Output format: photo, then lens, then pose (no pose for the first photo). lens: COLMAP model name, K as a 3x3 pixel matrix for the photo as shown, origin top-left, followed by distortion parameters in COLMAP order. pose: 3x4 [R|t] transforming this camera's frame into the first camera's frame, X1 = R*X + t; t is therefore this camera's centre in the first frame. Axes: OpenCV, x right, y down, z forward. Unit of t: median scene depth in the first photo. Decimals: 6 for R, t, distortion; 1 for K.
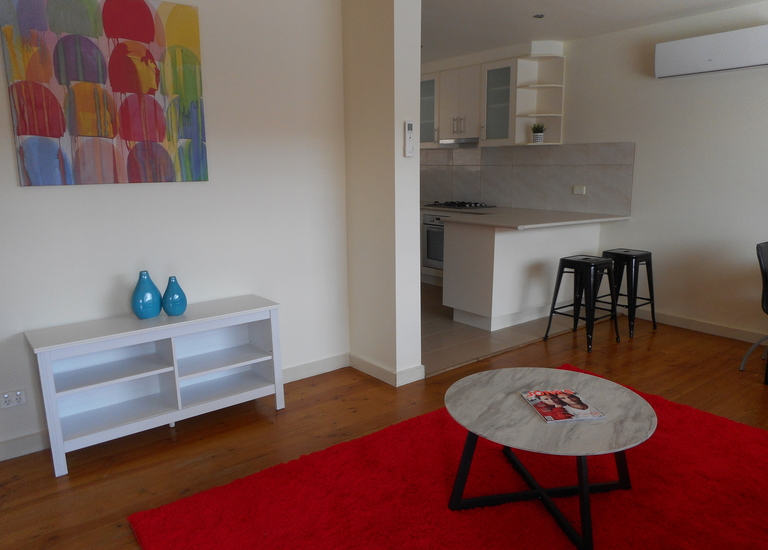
lens RADIAL K [[596.5, 0, 381.6], [0, 596.5, 274.9], [0, 0, 1]] dist [0.030645, 0.004529]
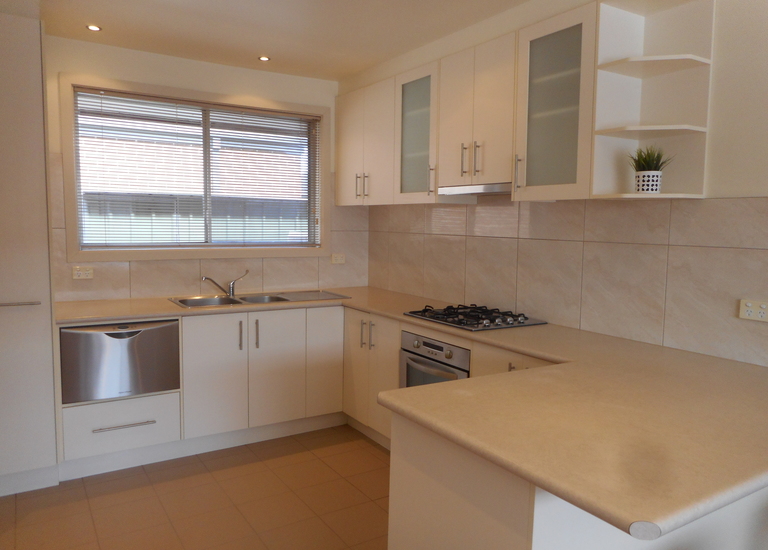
lens RADIAL K [[579.6, 0, 384.4], [0, 579.6, 286.8], [0, 0, 1]] dist [0.001290, 0.000838]
pose [[0.995163, 0.022926, -0.095527, 0.144622], [-0.029290, 0.997406, -0.065758, -0.152062], [0.093772, 0.068238, 0.993252, 0.721018]]
